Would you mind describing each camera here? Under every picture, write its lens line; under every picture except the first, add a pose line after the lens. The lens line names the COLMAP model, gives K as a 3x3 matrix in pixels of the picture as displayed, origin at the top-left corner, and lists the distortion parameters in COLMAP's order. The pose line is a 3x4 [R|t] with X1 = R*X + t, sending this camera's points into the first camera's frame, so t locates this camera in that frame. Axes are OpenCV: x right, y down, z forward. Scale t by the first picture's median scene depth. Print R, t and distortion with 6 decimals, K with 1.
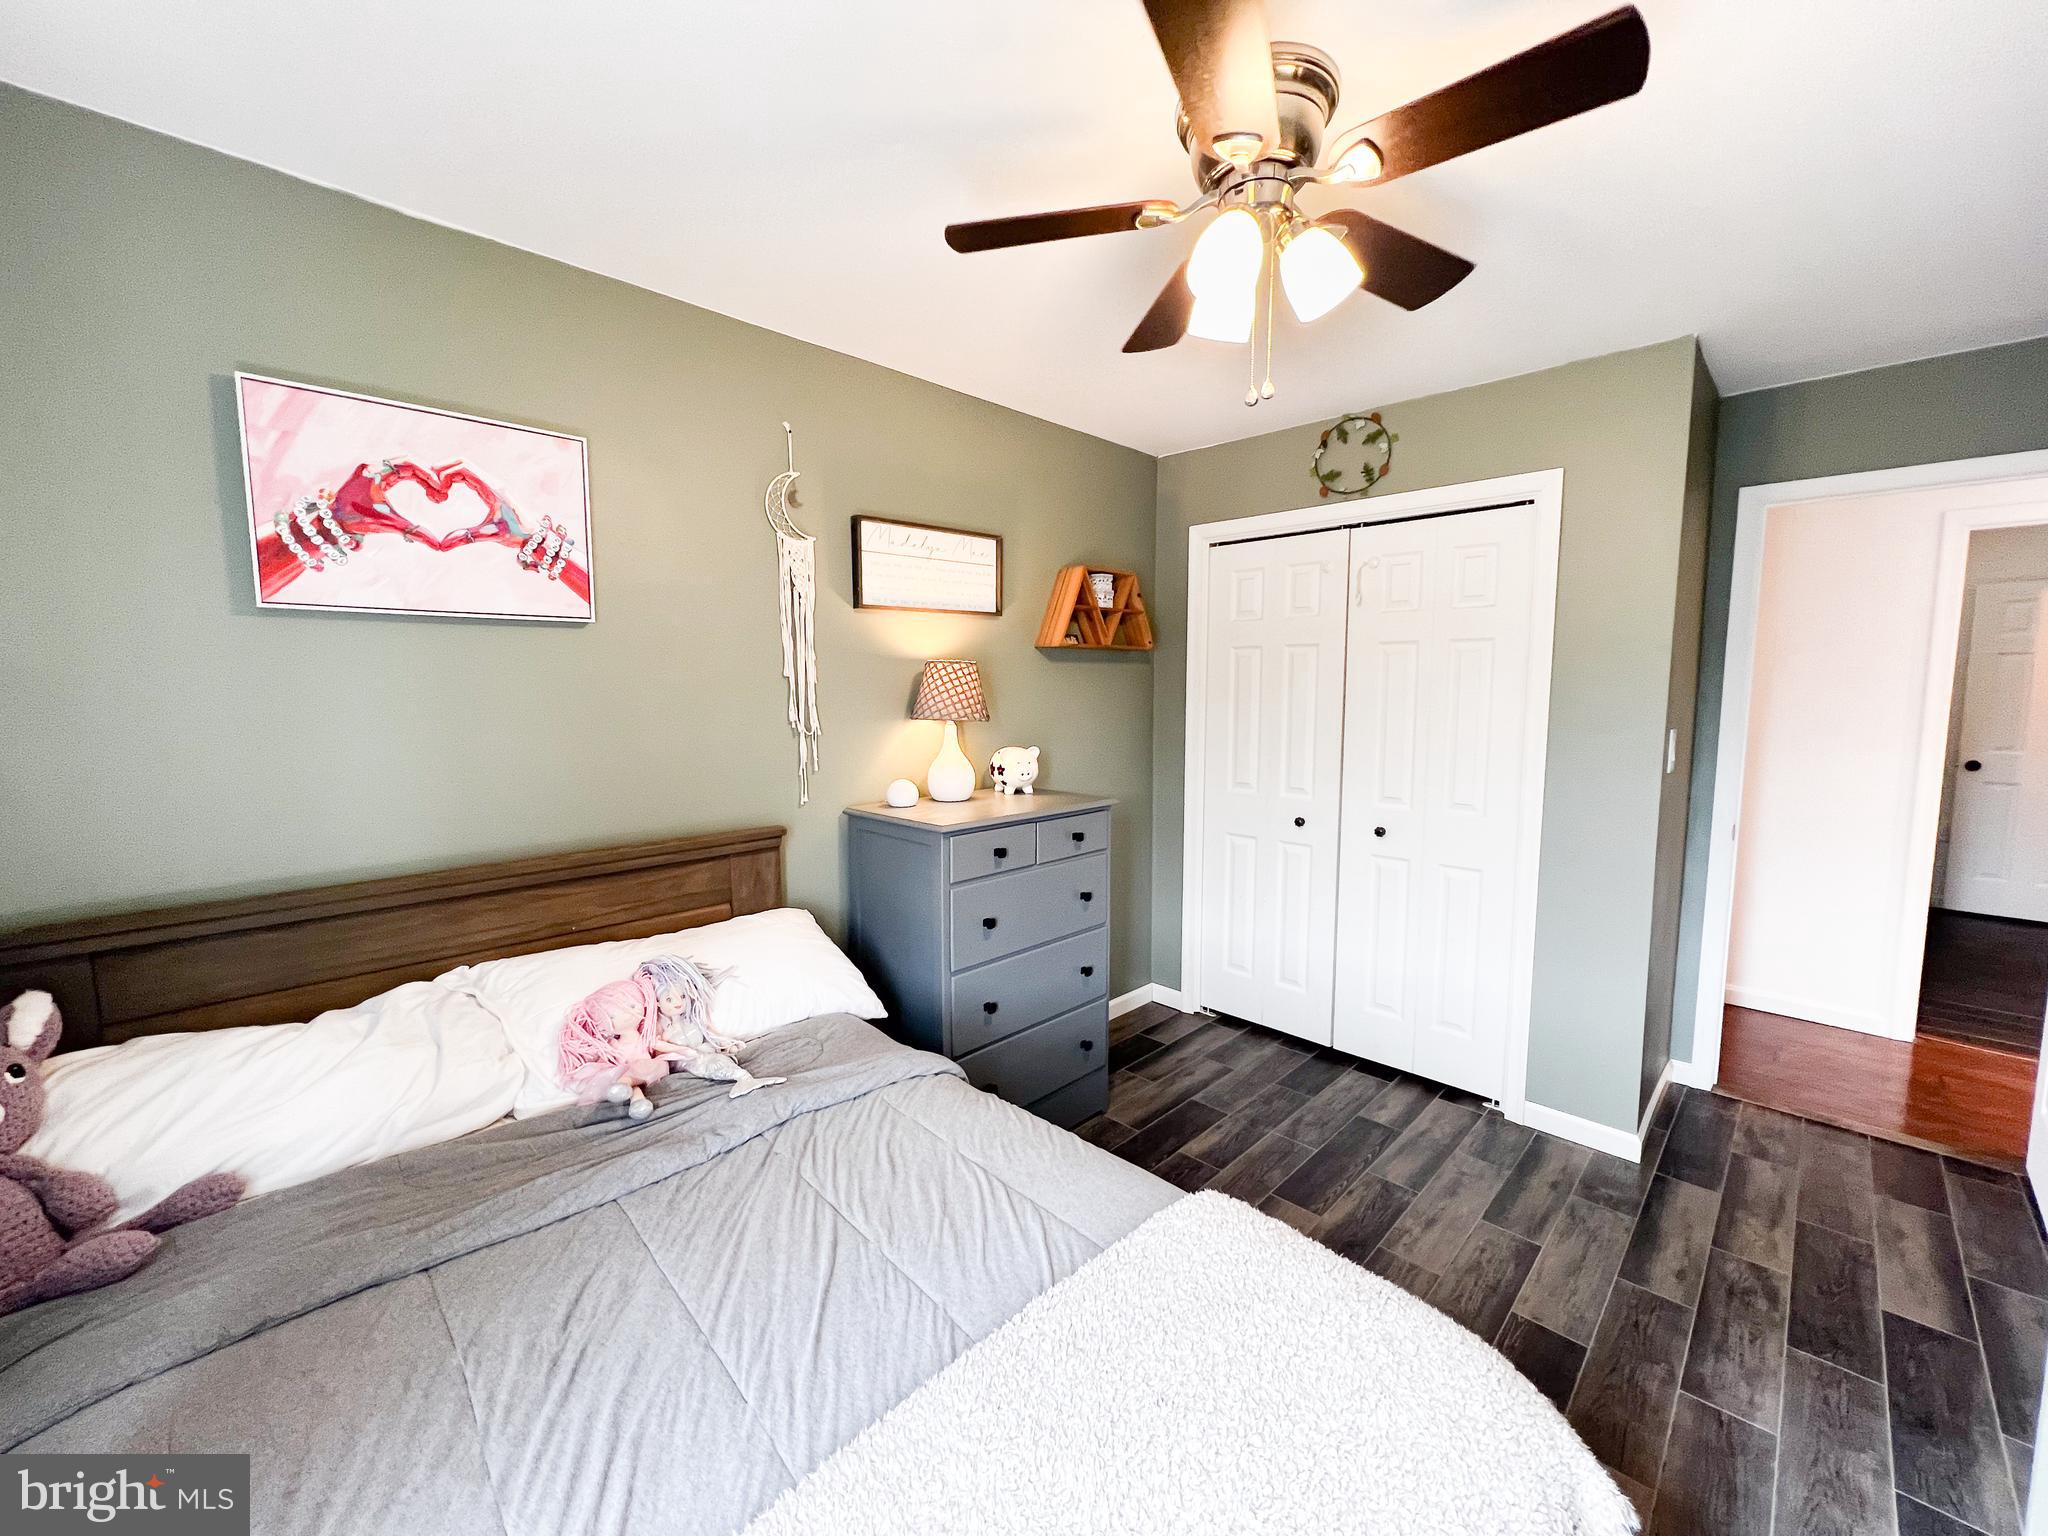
lens RADIAL K [[817.8, 0, 1024.0], [0, 817.8, 768.0], [0, 0, 1]] dist [-0.001849, 0.000446]
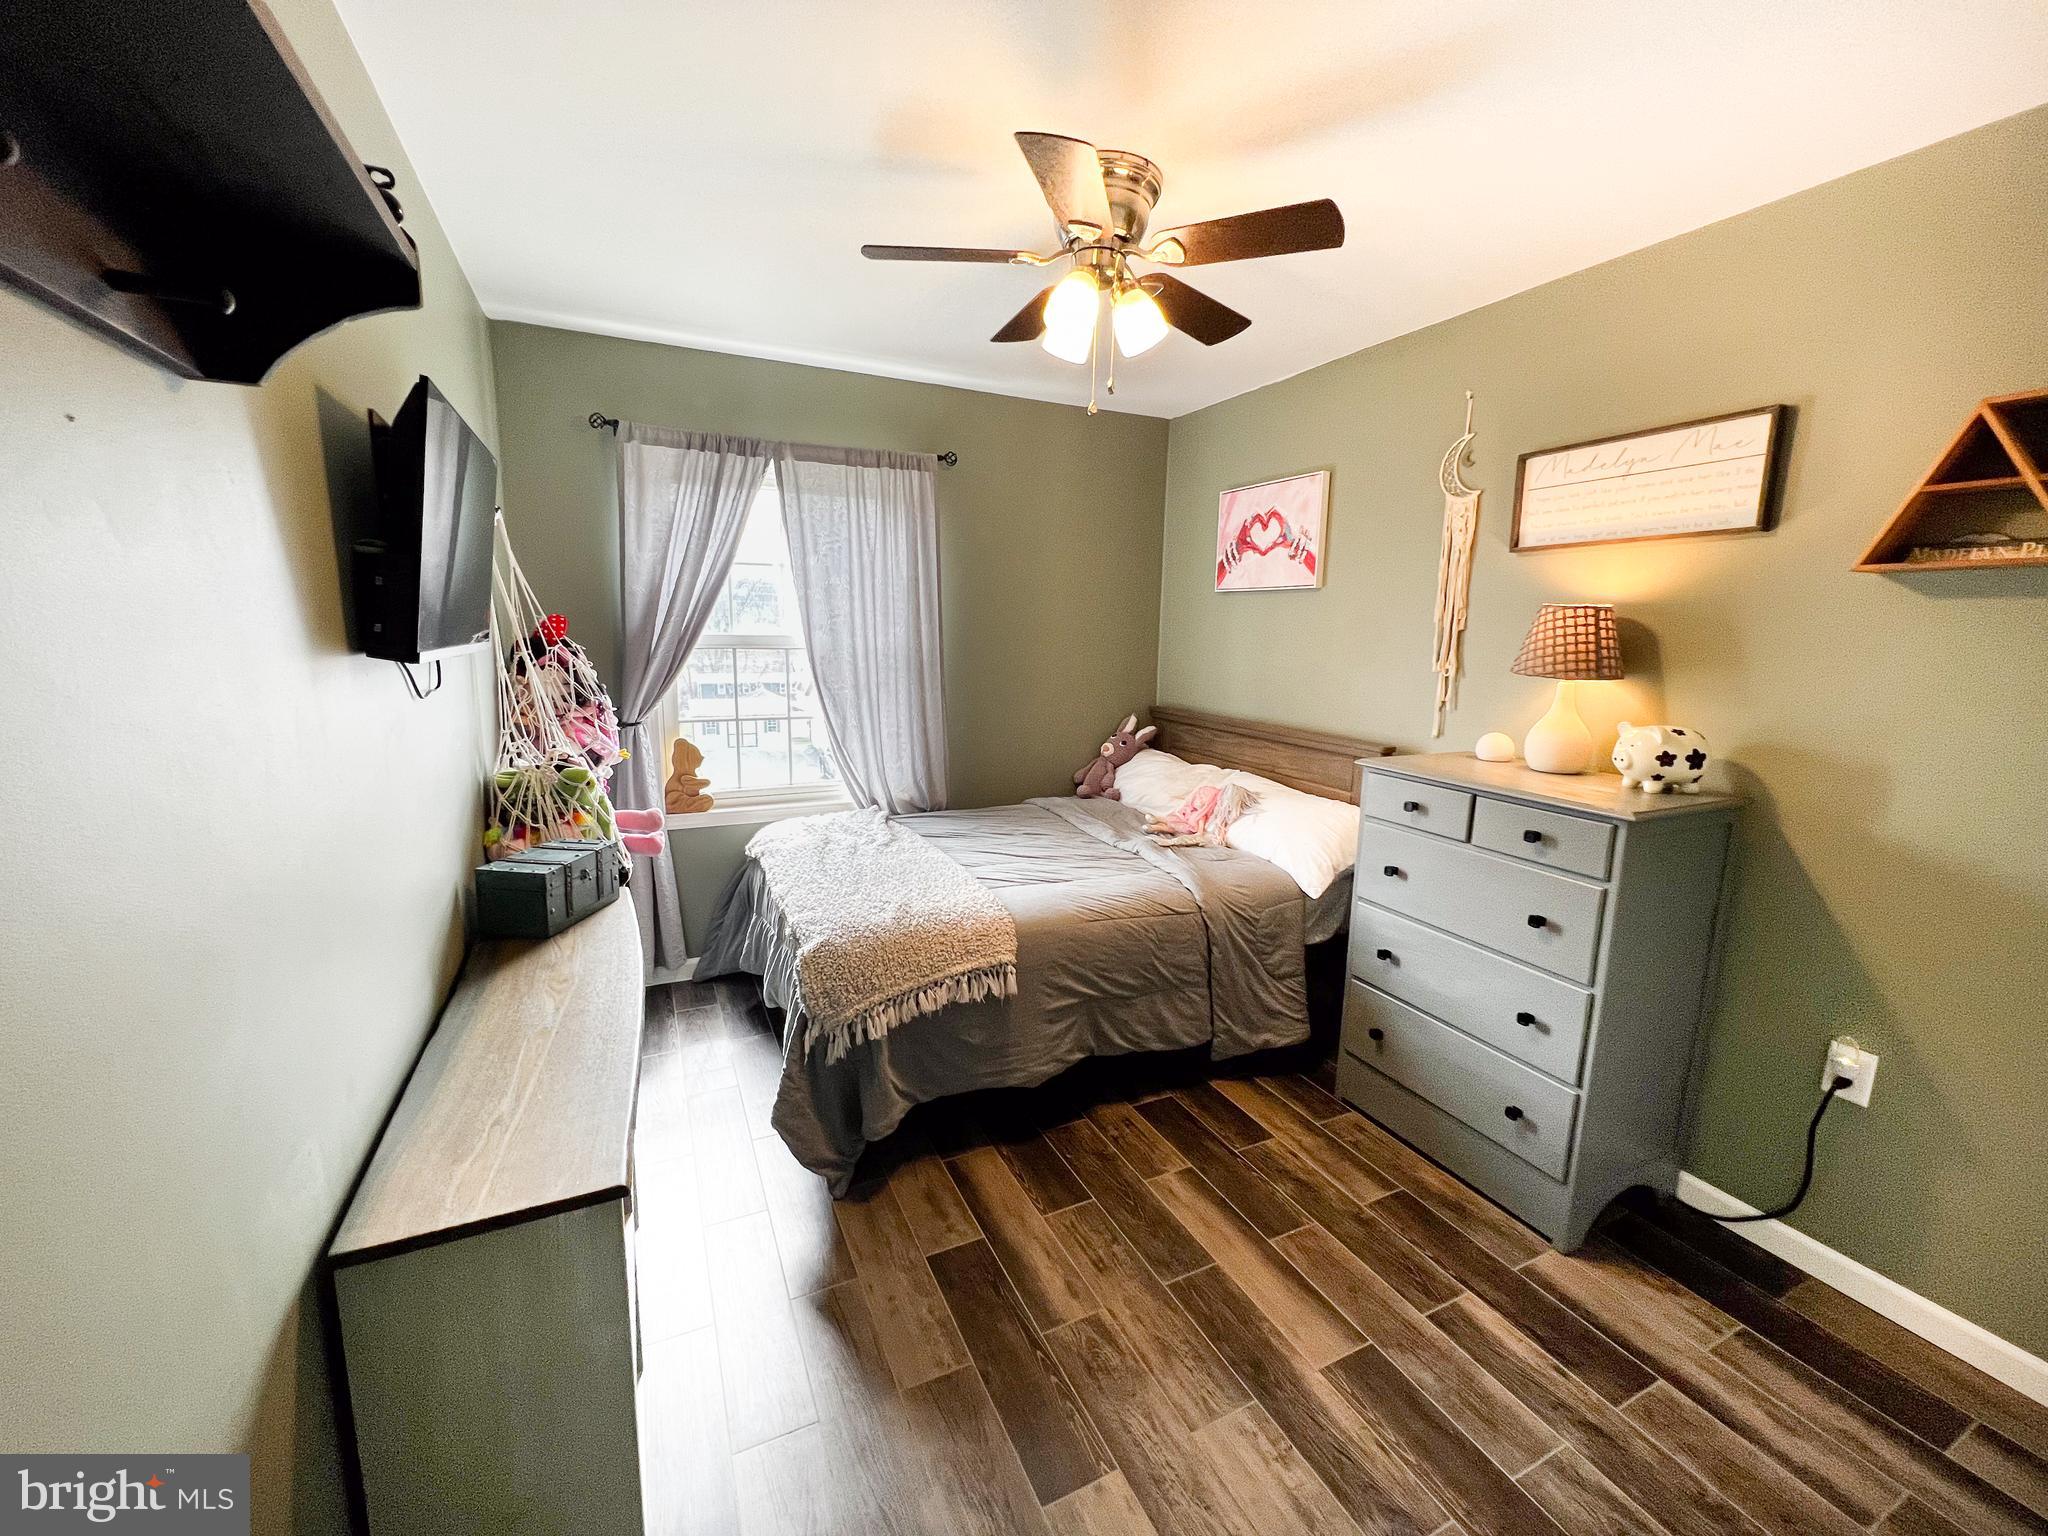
lens RADIAL K [[817.8, 0, 1024.0], [0, 817.8, 768.0], [0, 0, 1]] dist [-0.001849, 0.000446]
pose [[-0.327792, 0.150077, -0.932754, 1.264793], [-0.127726, 0.971198, 0.201148, -0.090273], [0.936076, 0.185071, -0.299182, 1.071209]]
